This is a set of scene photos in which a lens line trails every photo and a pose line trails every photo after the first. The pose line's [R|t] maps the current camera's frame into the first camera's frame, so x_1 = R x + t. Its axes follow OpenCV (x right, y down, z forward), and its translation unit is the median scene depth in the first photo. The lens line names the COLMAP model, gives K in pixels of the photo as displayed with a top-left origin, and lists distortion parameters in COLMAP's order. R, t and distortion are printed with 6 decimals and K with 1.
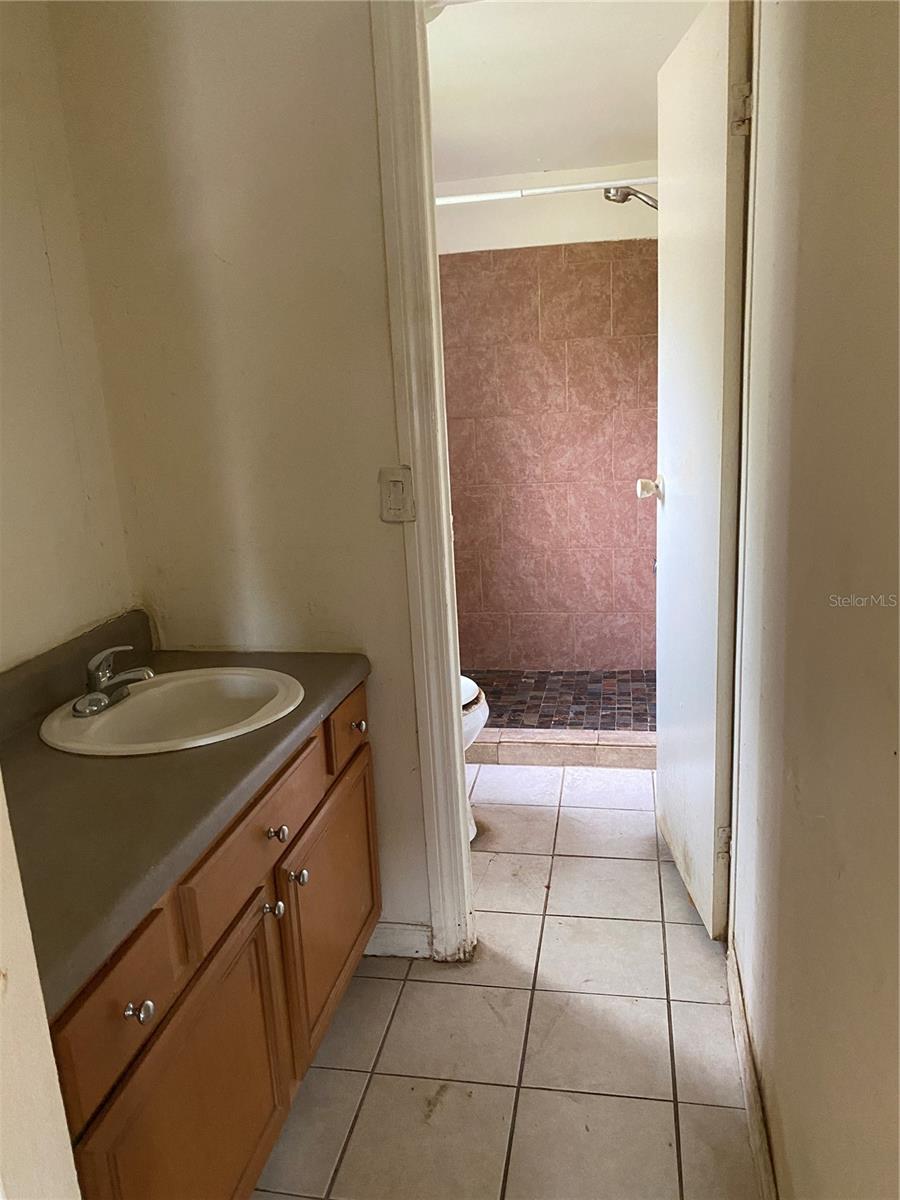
lens RADIAL K [[901.8, 0, 448.3], [0, 901.8, 609.3], [0, 0, 1]] dist [-0.001660, -0.004422]
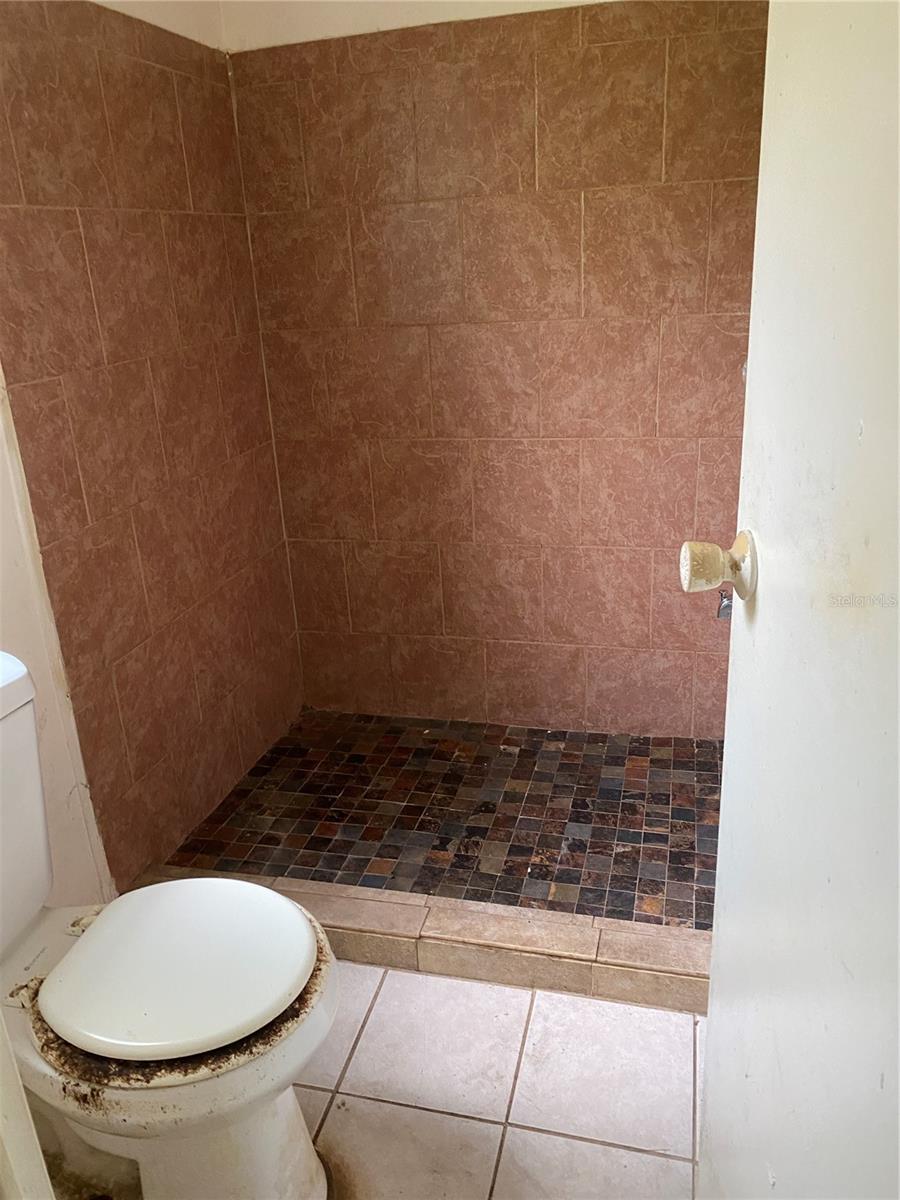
lens RADIAL K [[901.8, 0, 453.9], [0, 901.8, 587.6], [0, 0, 1]] dist [-0.001660, -0.004422]
pose [[0.997938, 0.025778, -0.058774, 0.088605], [-0.019668, 0.994562, 0.102271, -0.103838], [0.061091, -0.100904, 0.993019, 0.399951]]
